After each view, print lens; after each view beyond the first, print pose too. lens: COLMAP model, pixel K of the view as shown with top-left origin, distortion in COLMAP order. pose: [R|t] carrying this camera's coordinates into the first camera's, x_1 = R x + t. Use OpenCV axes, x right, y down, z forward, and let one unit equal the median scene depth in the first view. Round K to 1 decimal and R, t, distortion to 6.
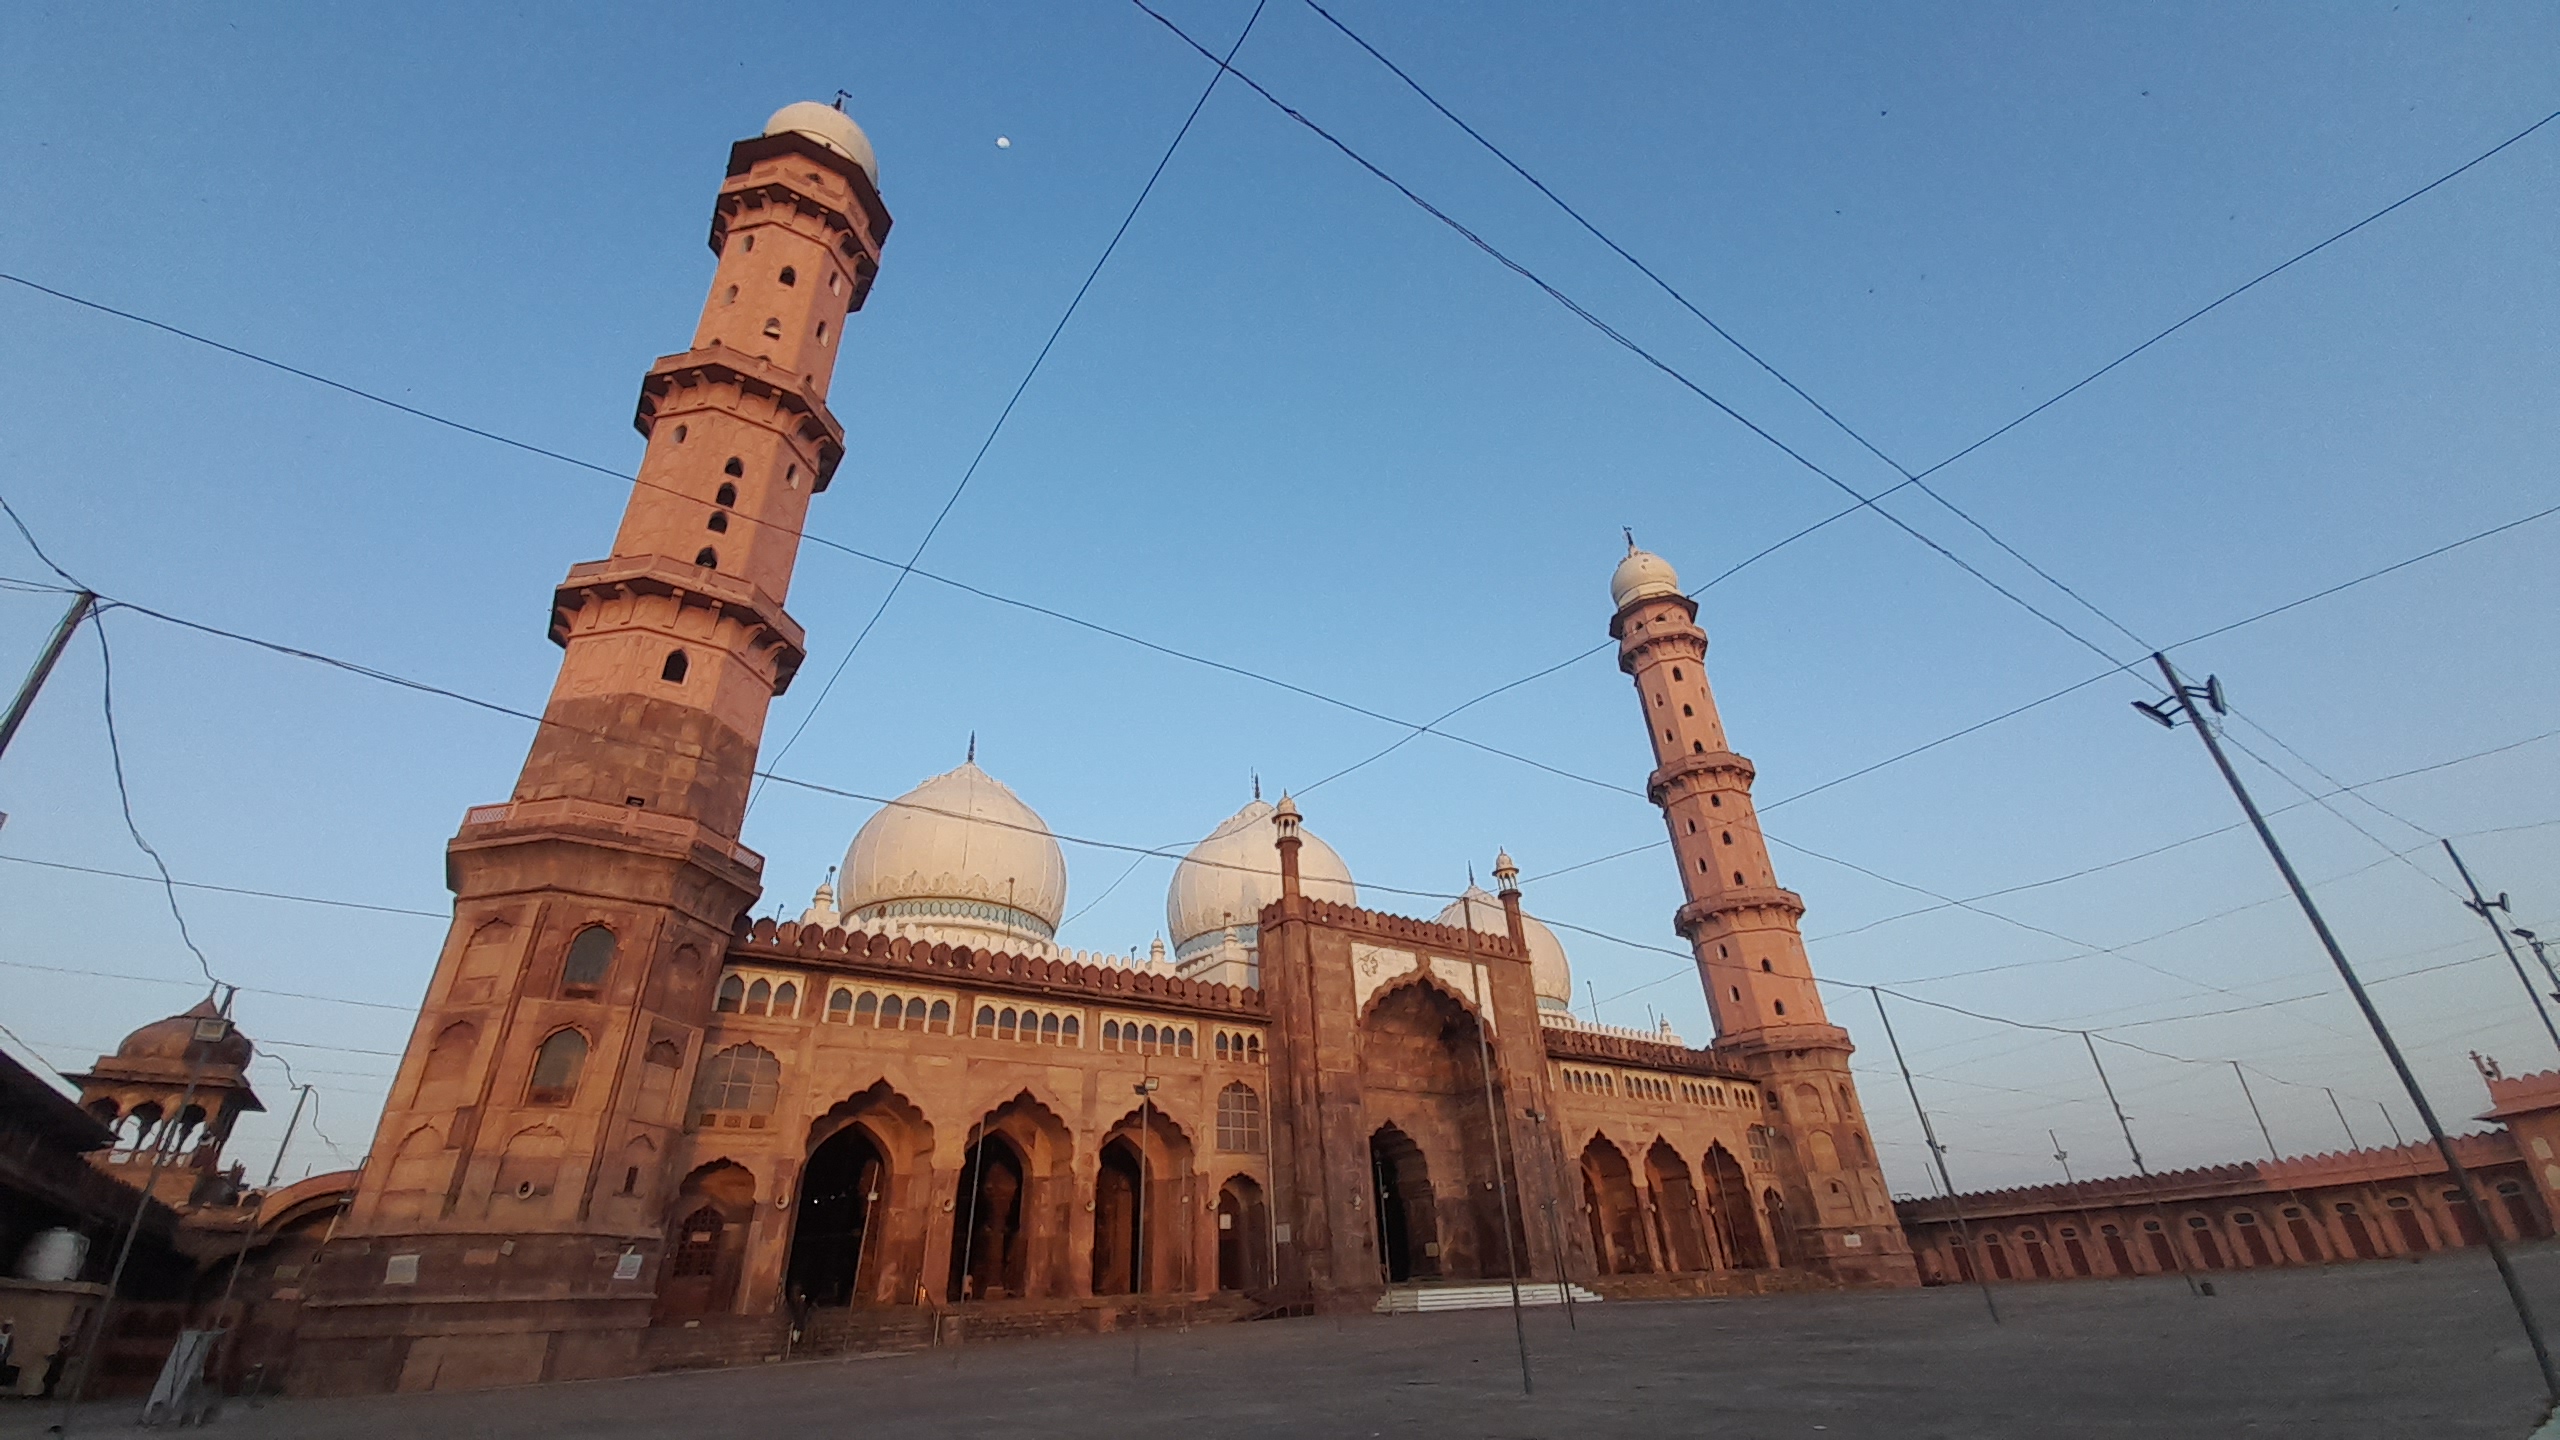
lens RADIAL K [[994.7, 0, 1276.7], [0, 994.7, 709.4], [0, 0, 1]] dist [0.011369, -0.008558]
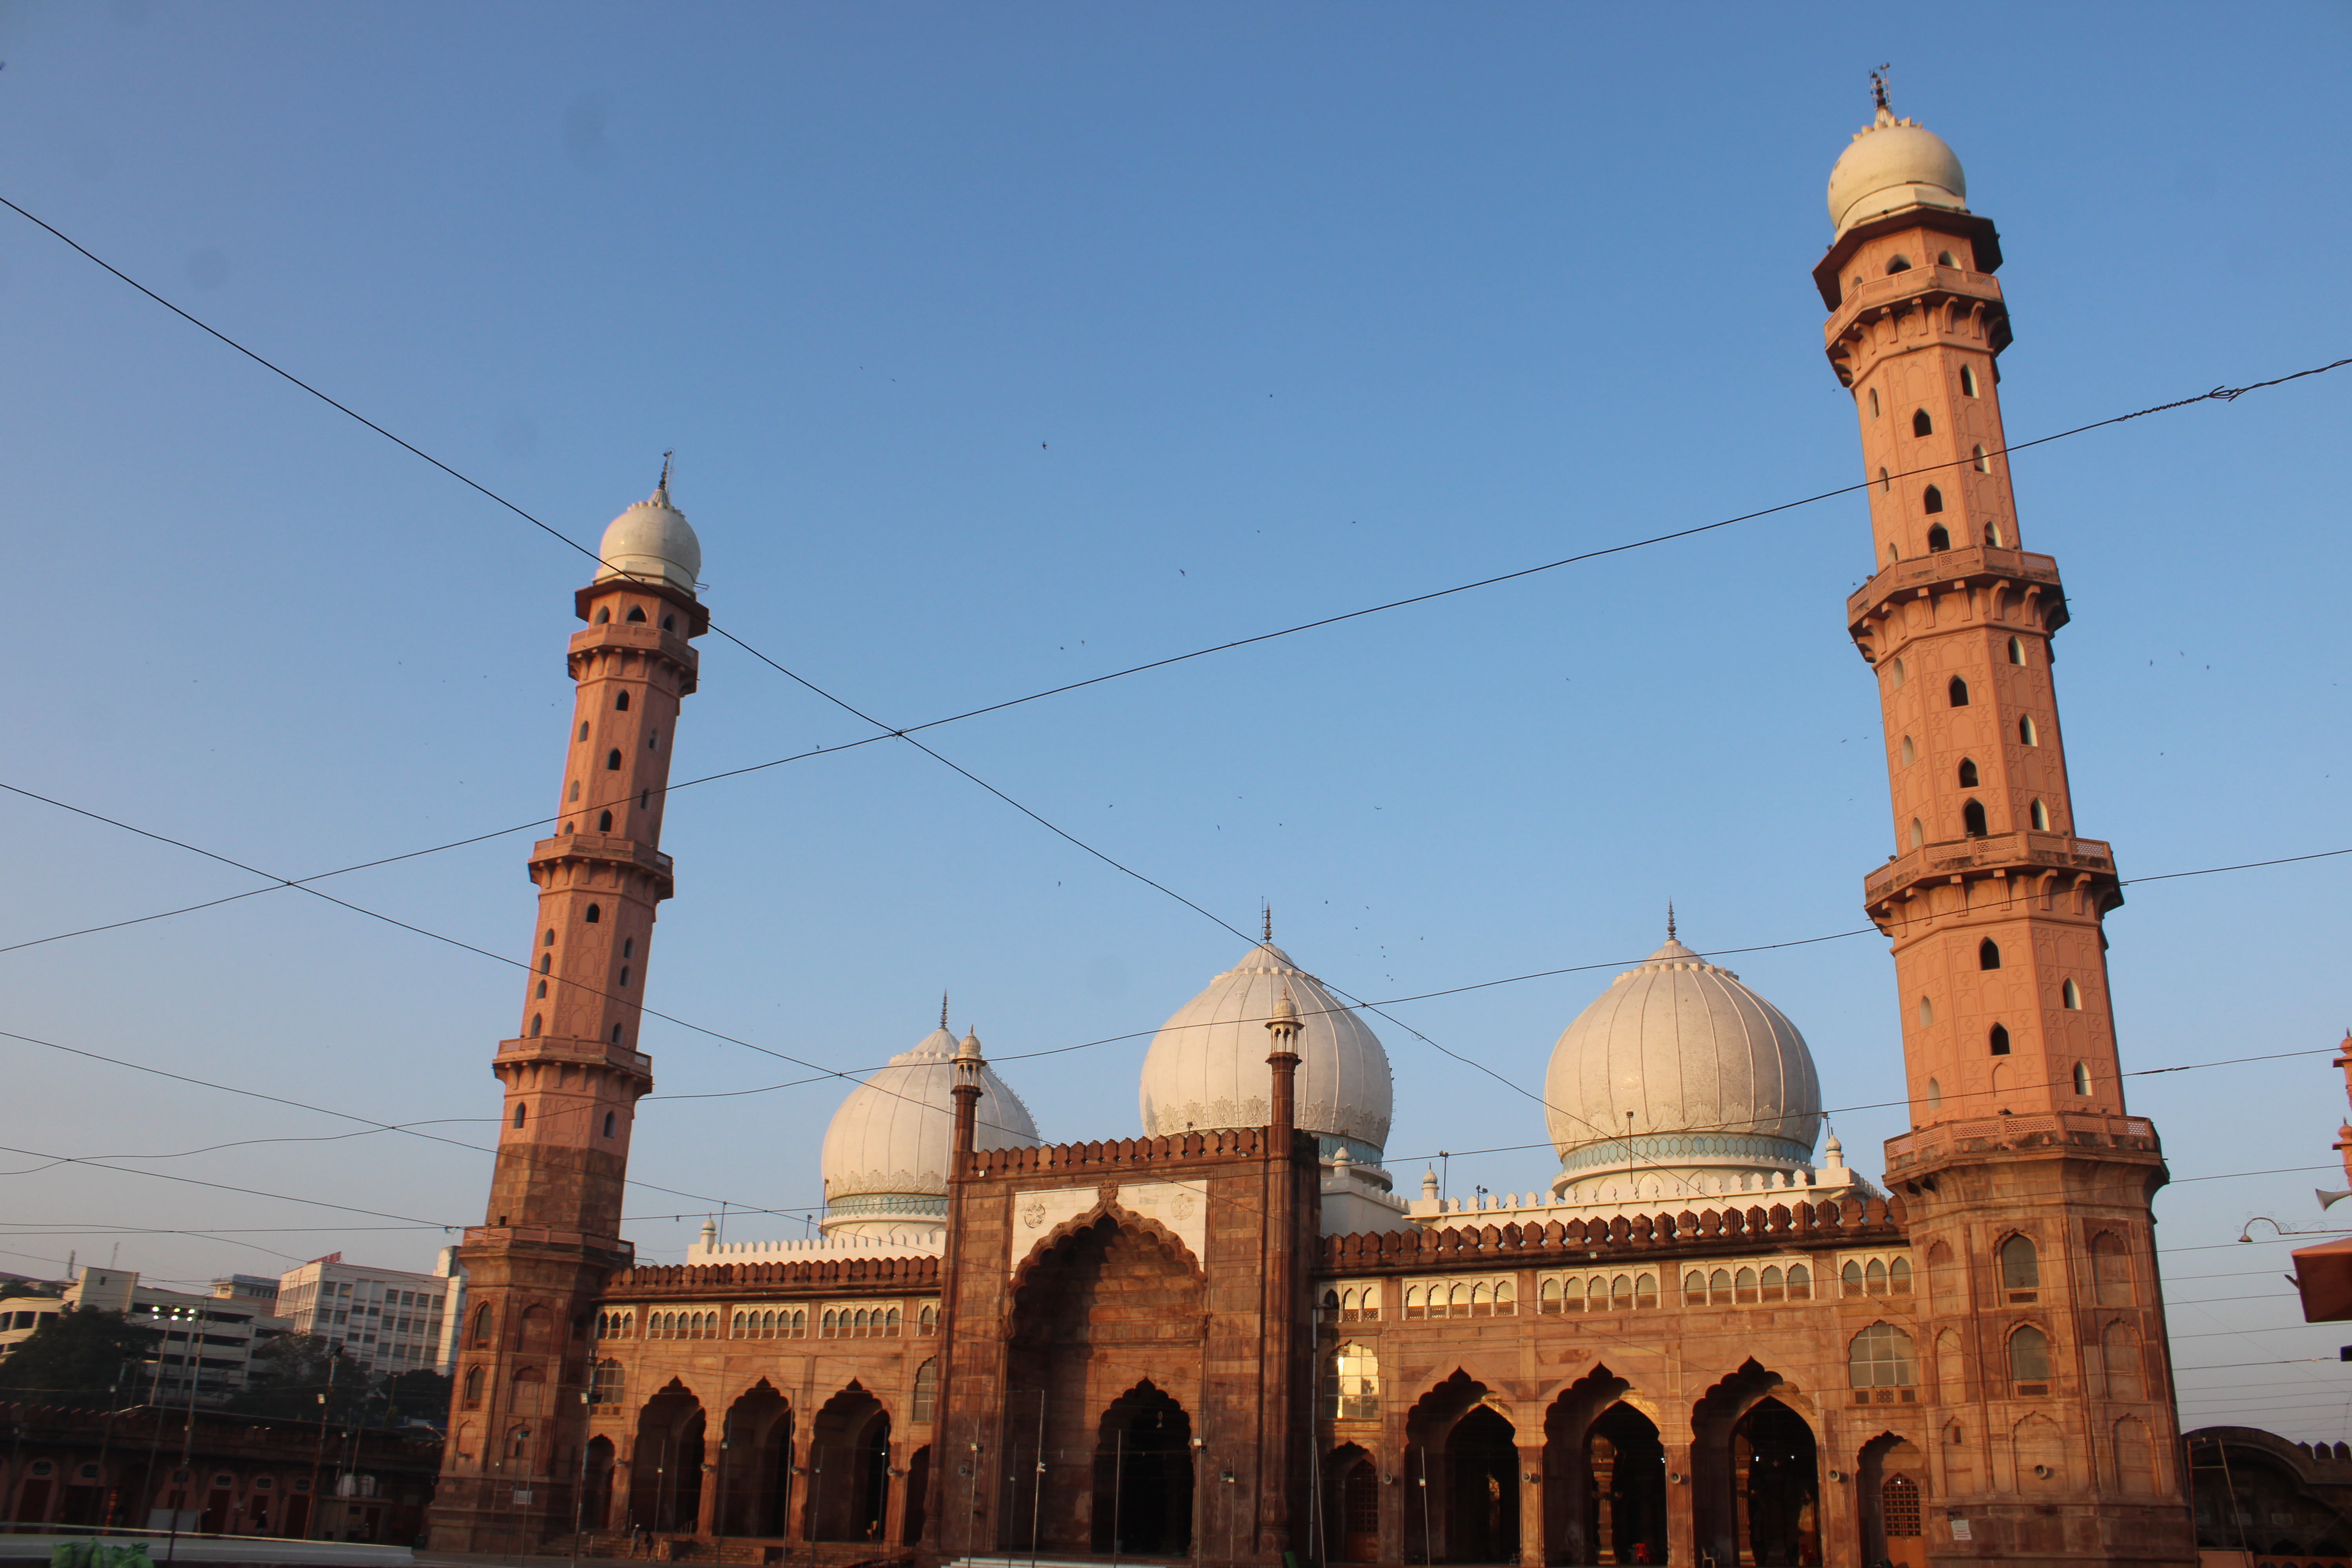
lens RADIAL K [[1957.4, 0, 1185.7], [0, 1957.4, 769.6], [0, 0, 1]] dist [-0.139330, 0.105186]
pose [[0.427314, -0.292911, -0.855340, 1.701693], [0.412324, 0.905087, -0.103956, 0.138132], [0.804607, -0.308255, 0.507530, 0.376695]]
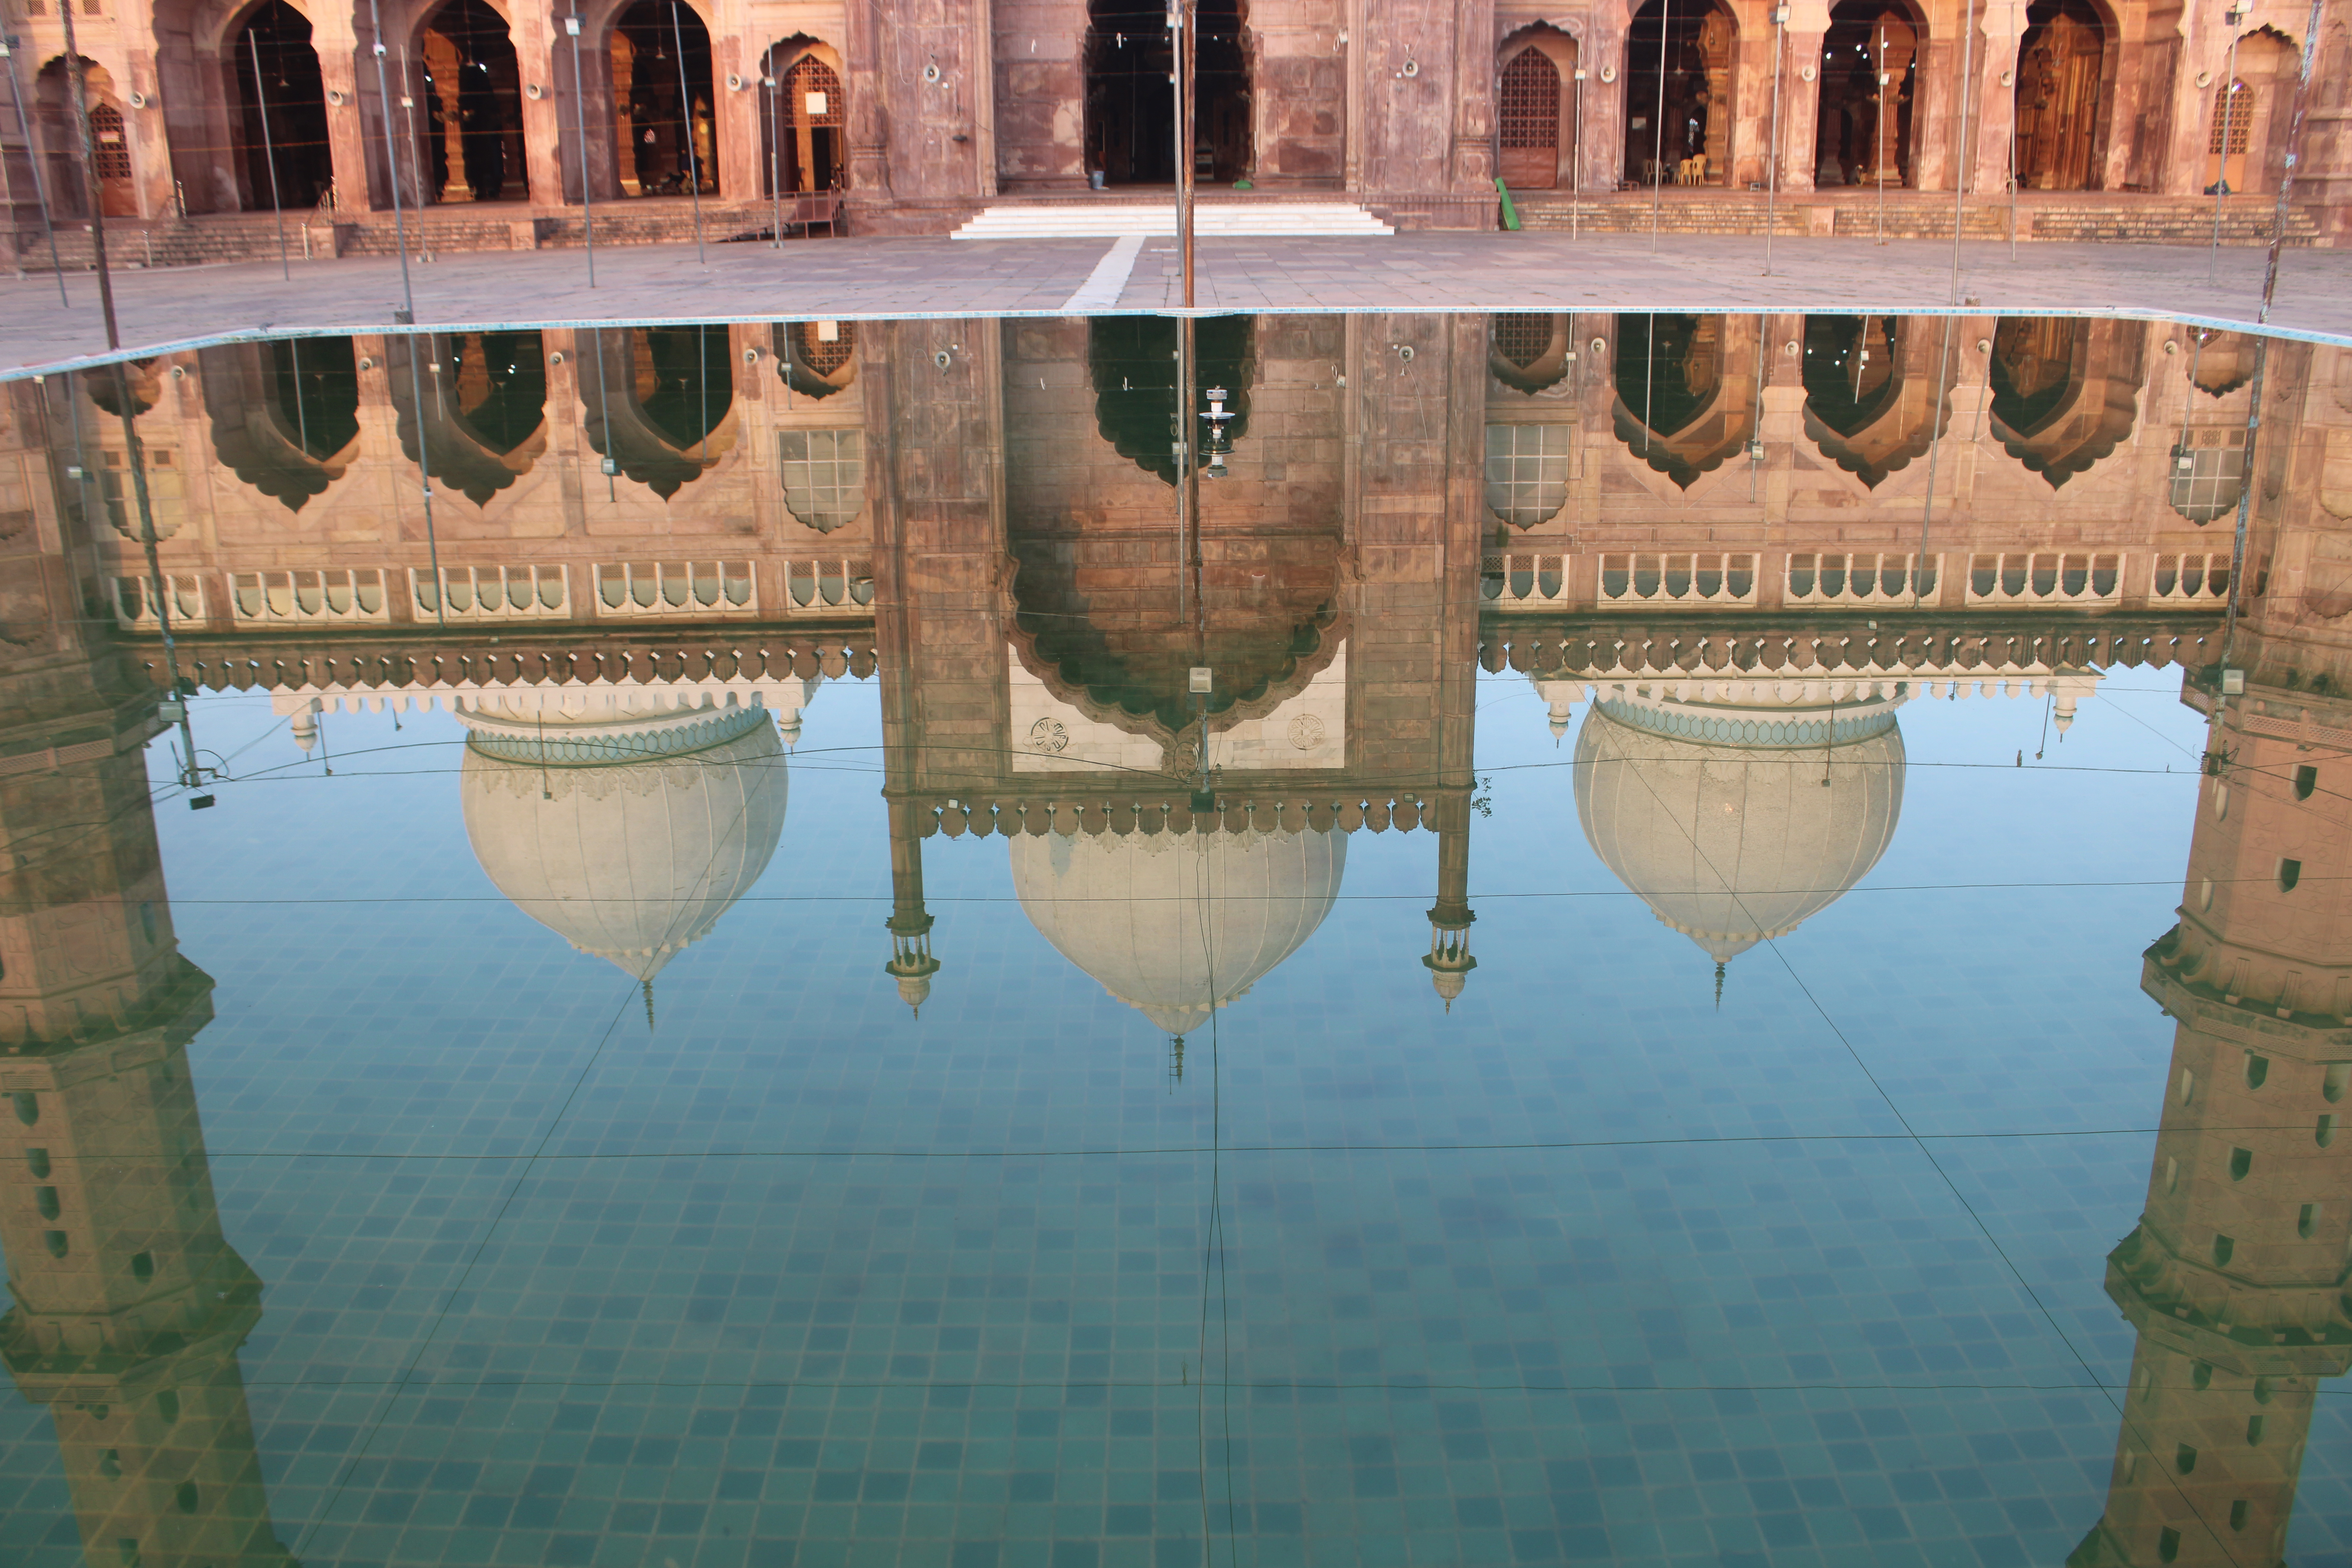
lens RADIAL K [[1957.4, 0, 1191.3], [0, 1957.4, 729.8], [0, 0, 1]] dist [-0.139330, 0.105186]
pose [[0.824086, 0.188439, -0.534202, 0.780919], [0.265903, 0.704010, 0.658533, 0.041470], [0.500177, -0.684734, 0.530059, 0.164477]]
